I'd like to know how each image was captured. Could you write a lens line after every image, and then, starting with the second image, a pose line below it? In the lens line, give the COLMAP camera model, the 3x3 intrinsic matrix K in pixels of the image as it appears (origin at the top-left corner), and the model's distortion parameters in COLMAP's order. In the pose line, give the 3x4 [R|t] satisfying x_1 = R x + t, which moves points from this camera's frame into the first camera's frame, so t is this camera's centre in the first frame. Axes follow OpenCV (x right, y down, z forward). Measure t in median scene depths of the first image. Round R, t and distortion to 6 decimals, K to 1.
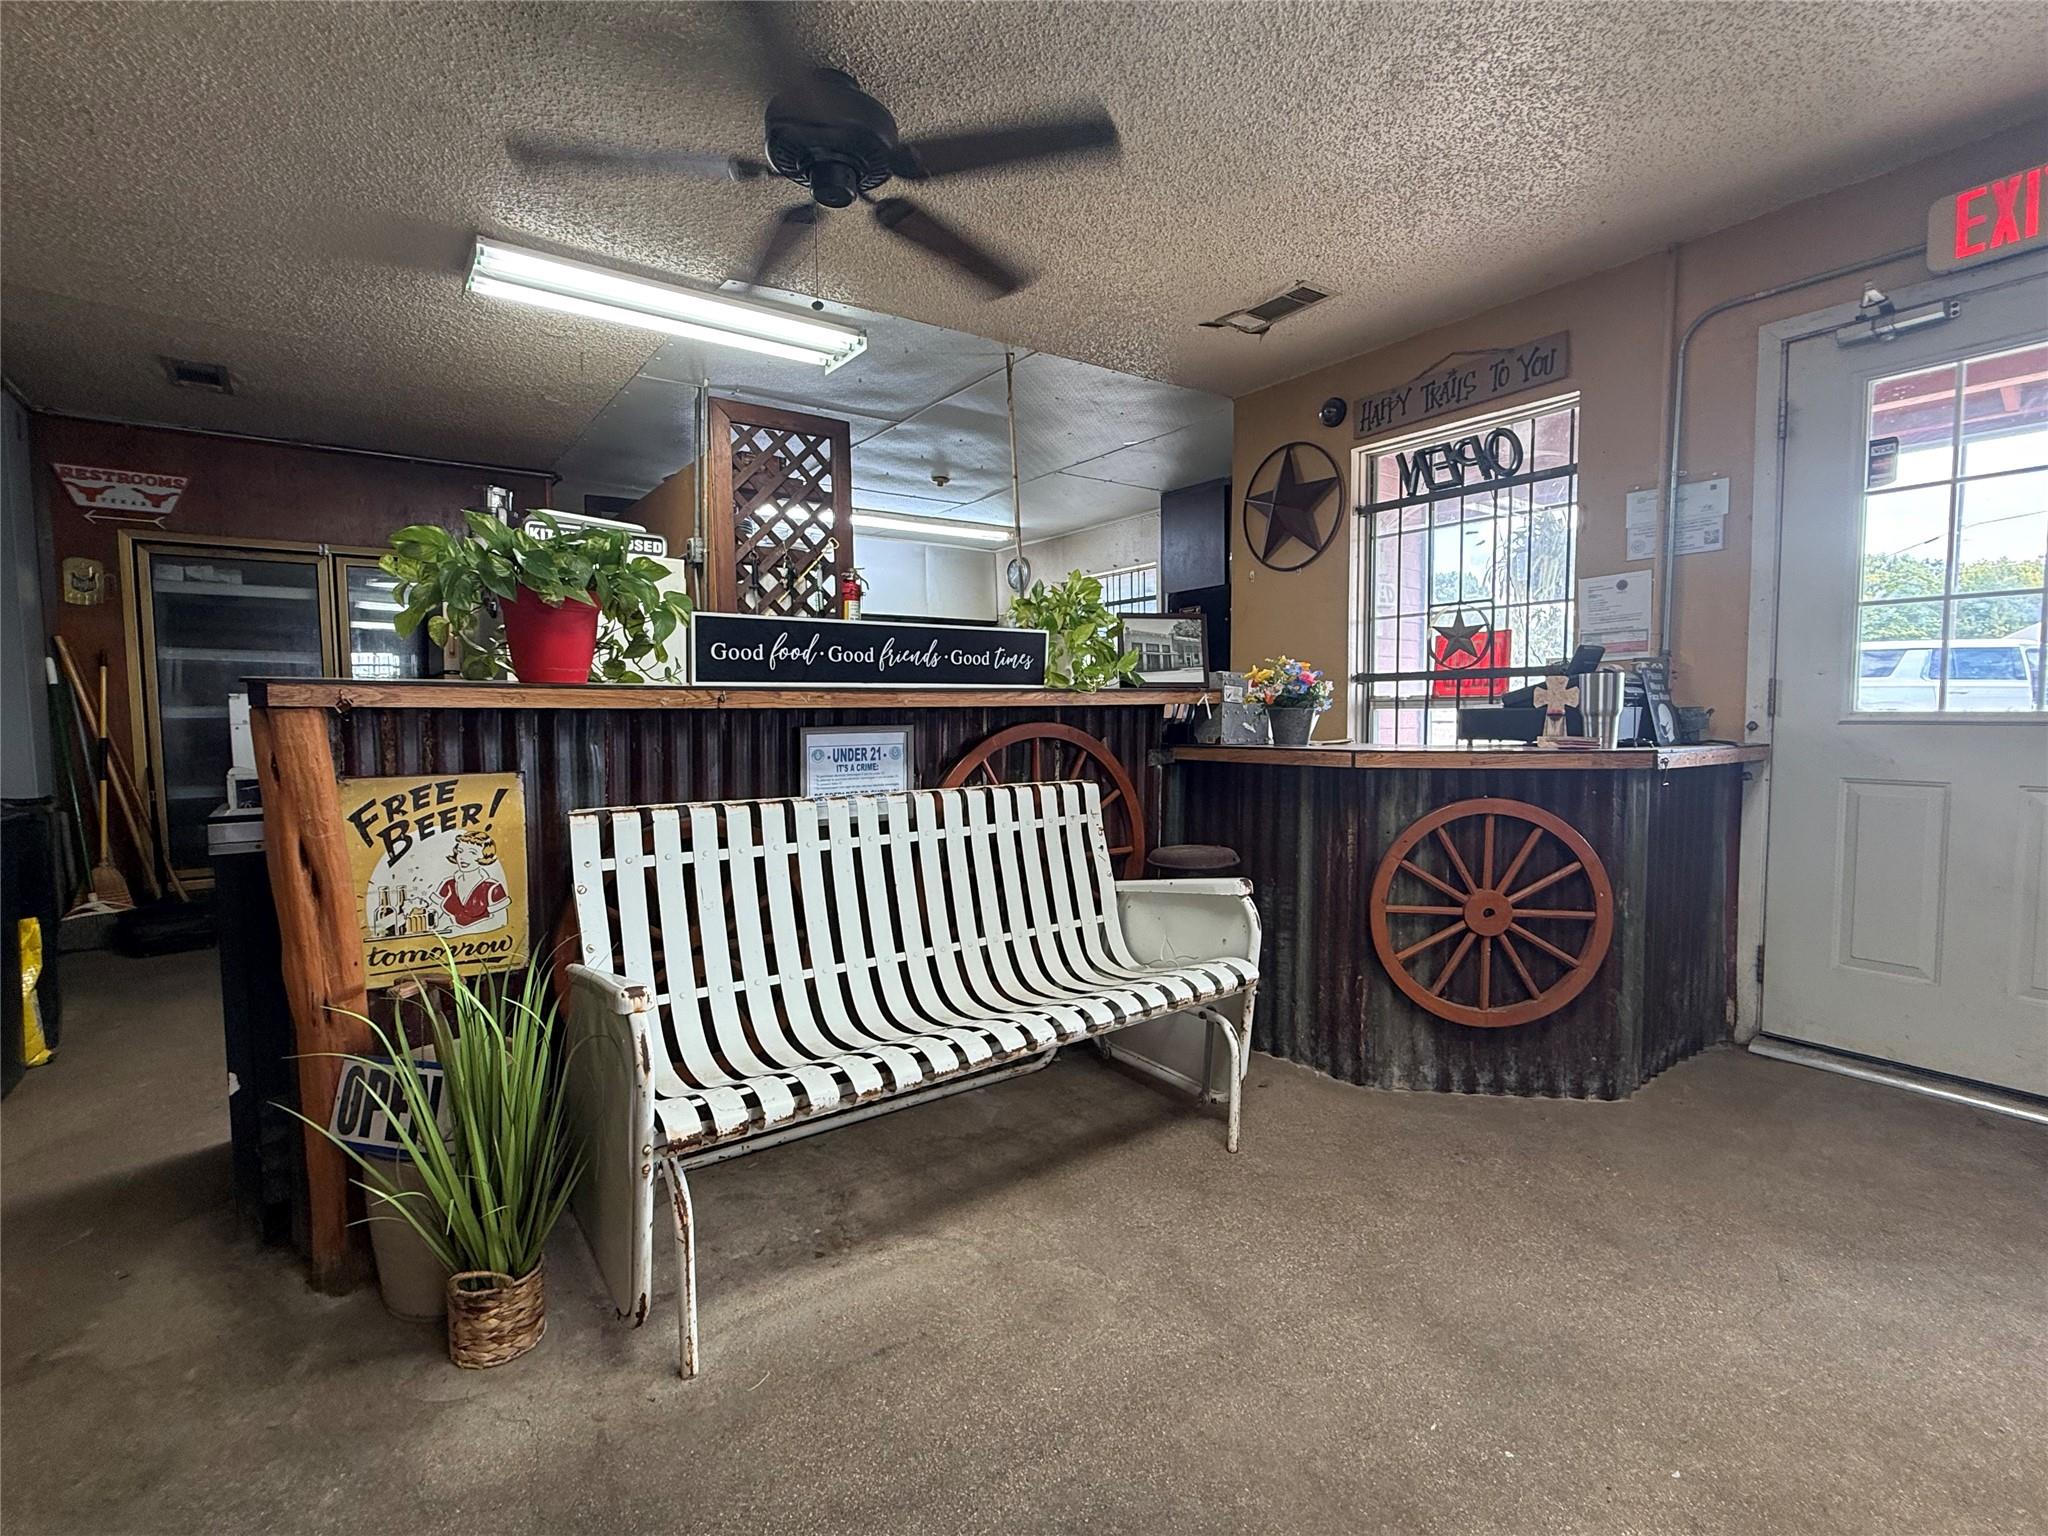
lens RADIAL K [[959.2, 0, 1024.0], [0, 959.2, 768.0], [0, 0, 1]] dist [0.003280, 0.000693]
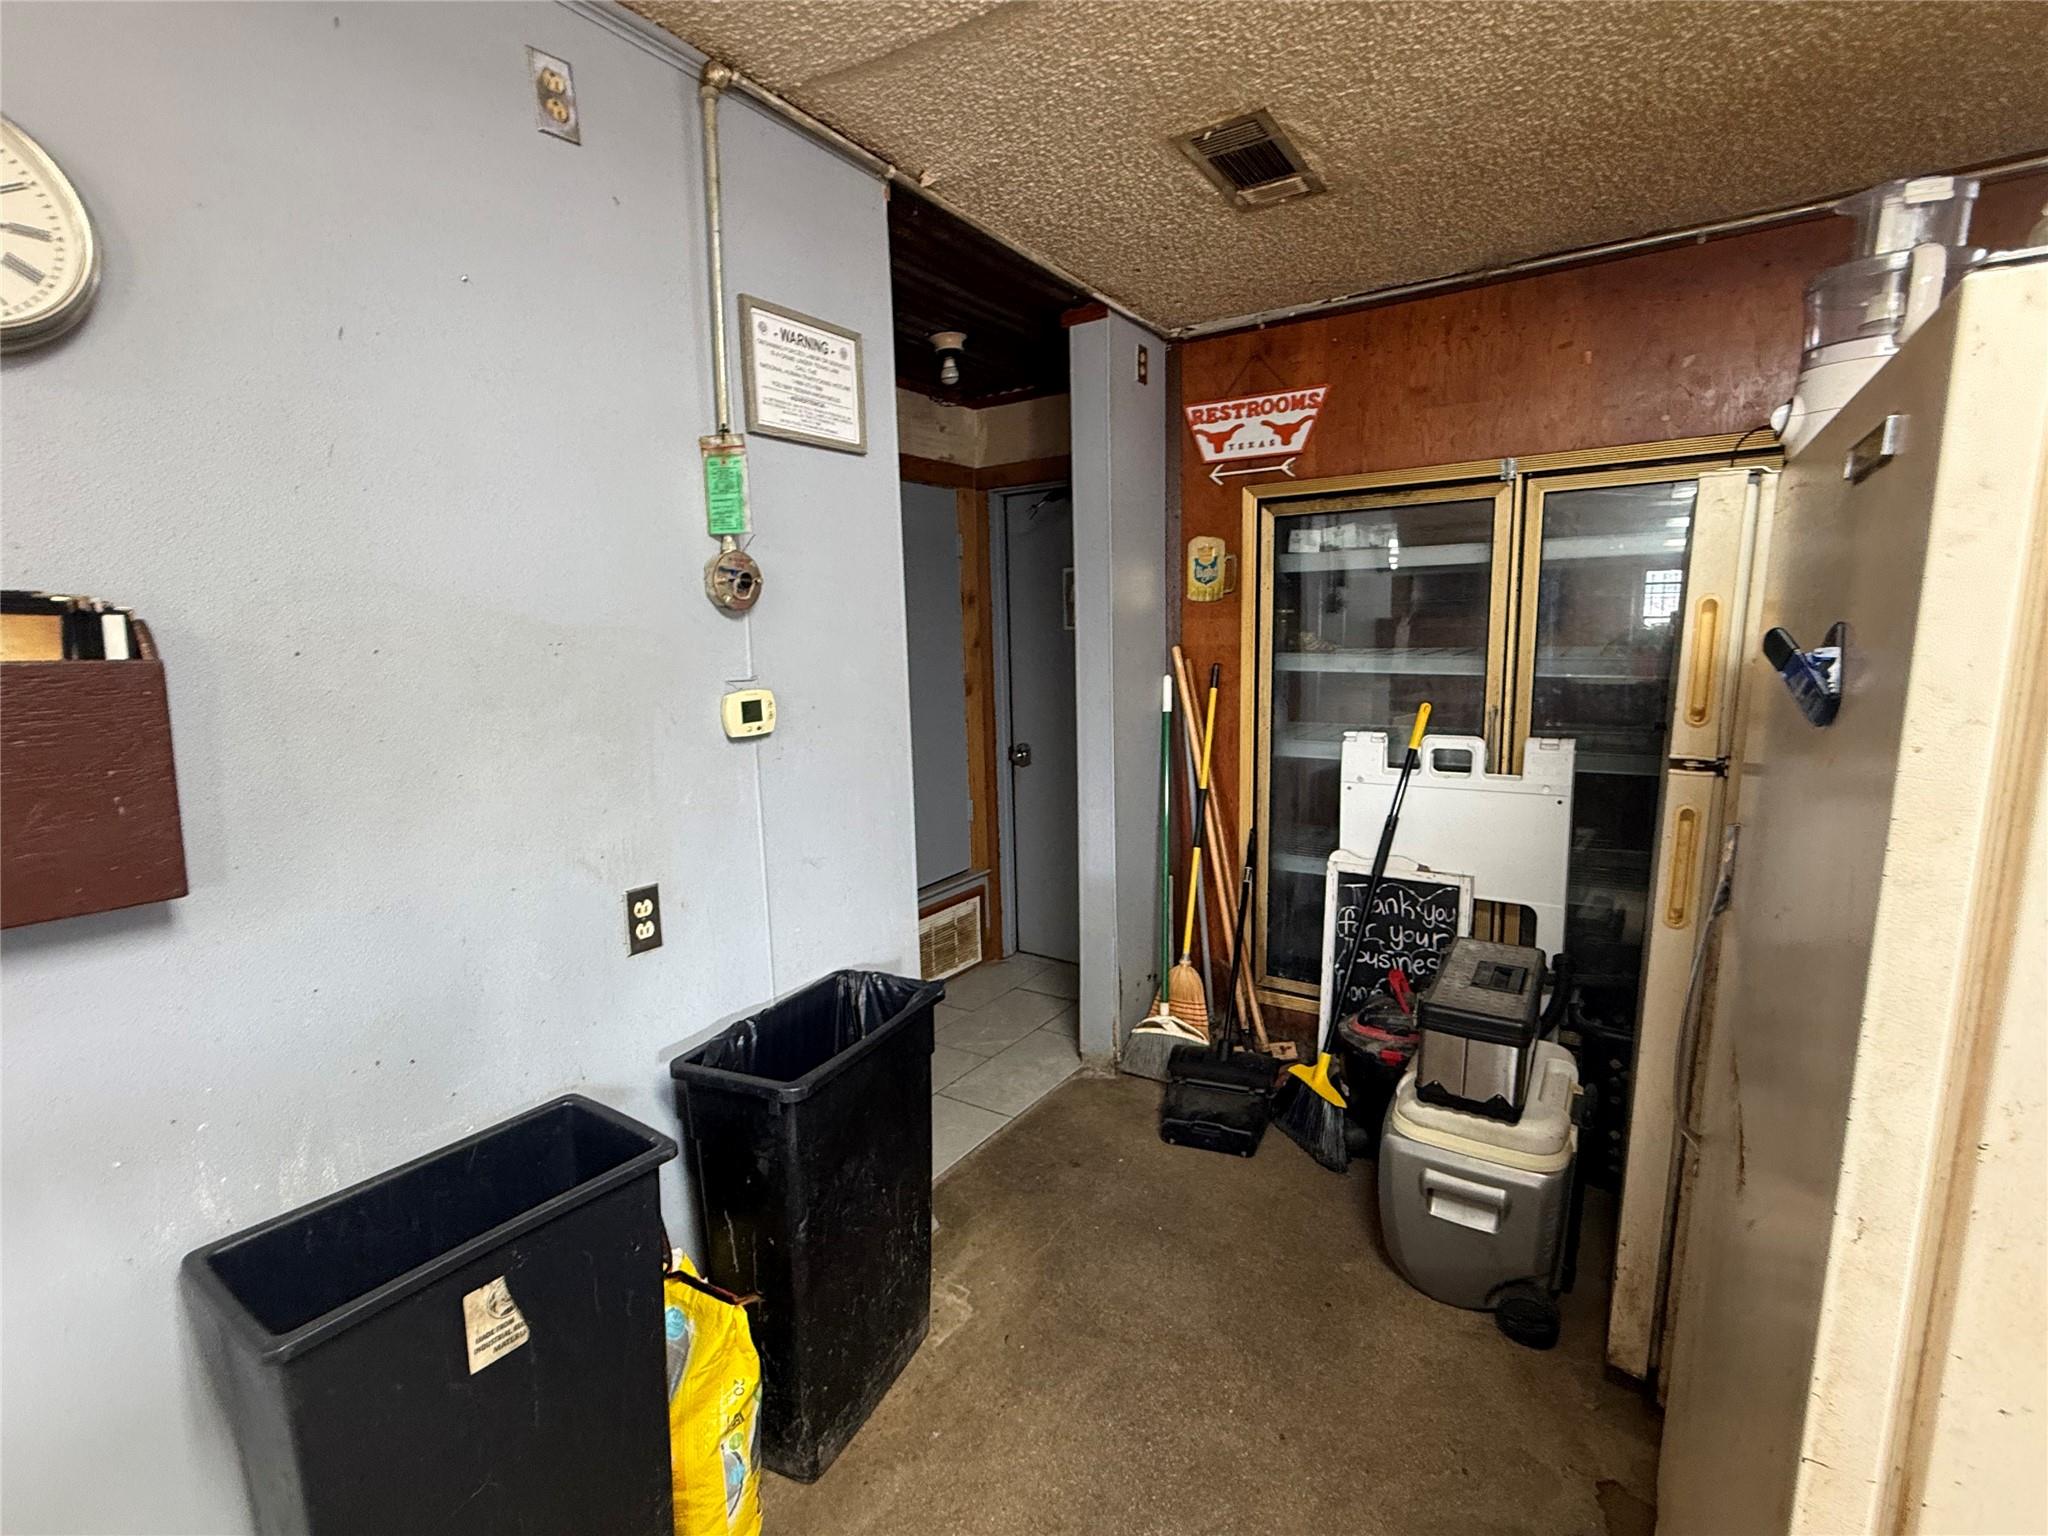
lens RADIAL K [[959.2, 0, 1024.0], [0, 959.2, 768.0], [0, 0, 1]] dist [0.003280, 0.000693]
pose [[0.351615, 0.132025, -0.926788, -0.334839], [-0.039657, 0.991217, 0.126158, -0.130246], [0.935304, -0.007606, 0.353763, 0.613211]]
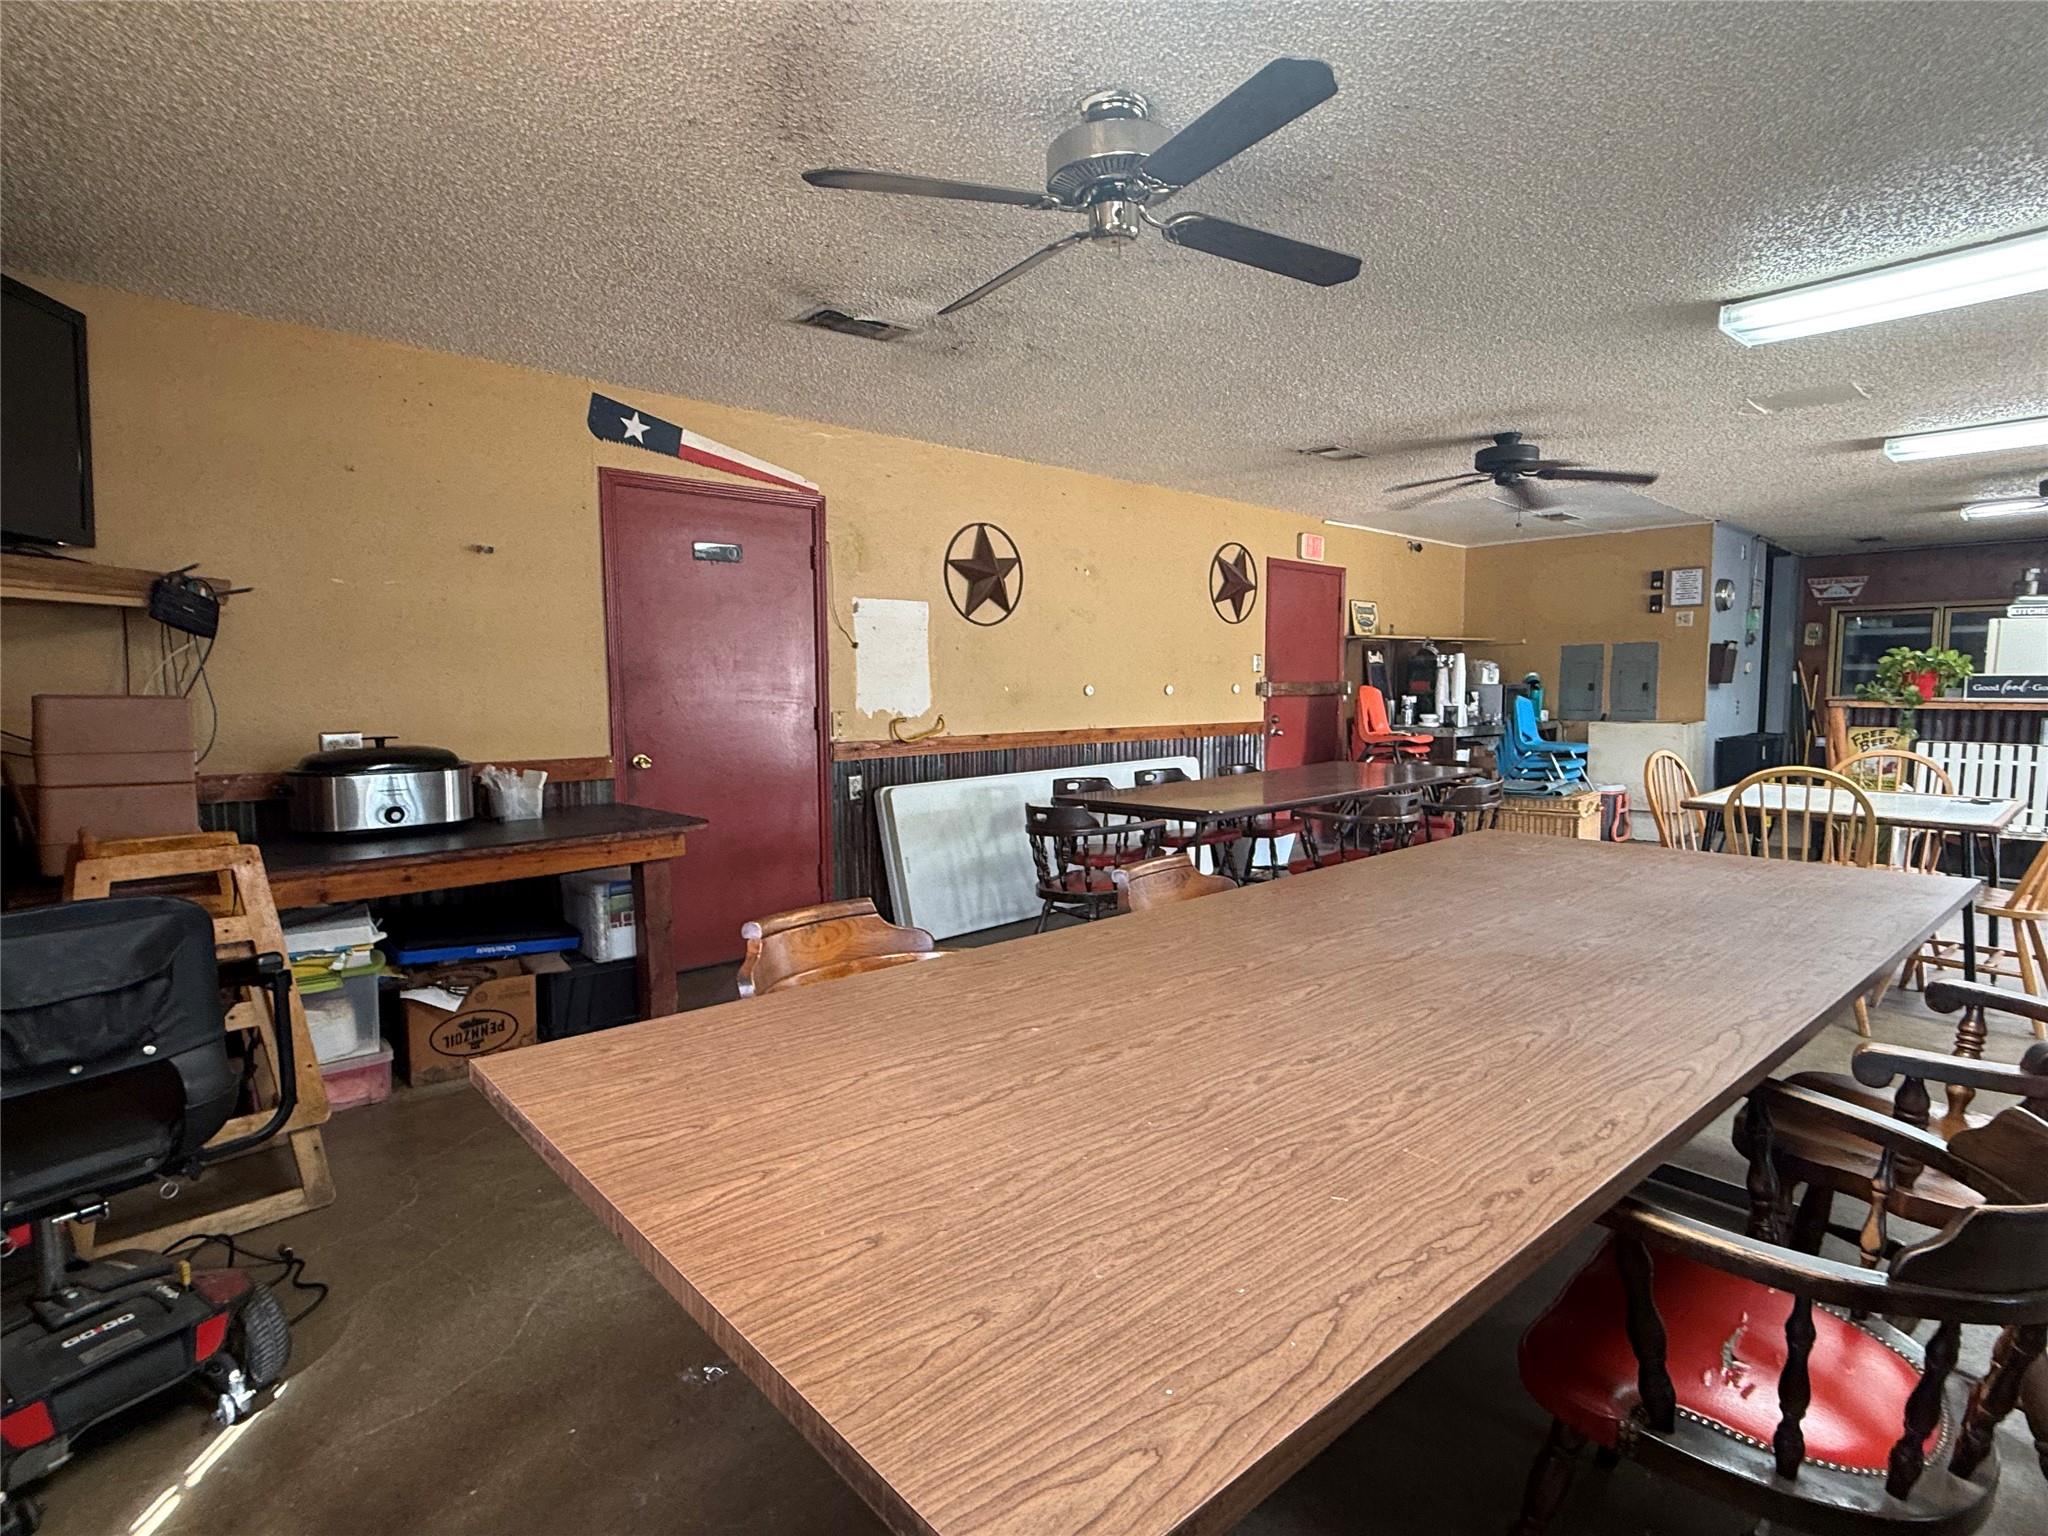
lens RADIAL K [[1022.1, 0, 1024.0], [0, 1022.1, 768.0], [0, 0, 1]] dist [-0.002659, -0.000621]
pose [[0.121735, 0.087660, -0.988684, 1.024966], [-0.055054, 0.995155, 0.081455, 0.009664], [0.991035, 0.044515, 0.125971, -0.960146]]
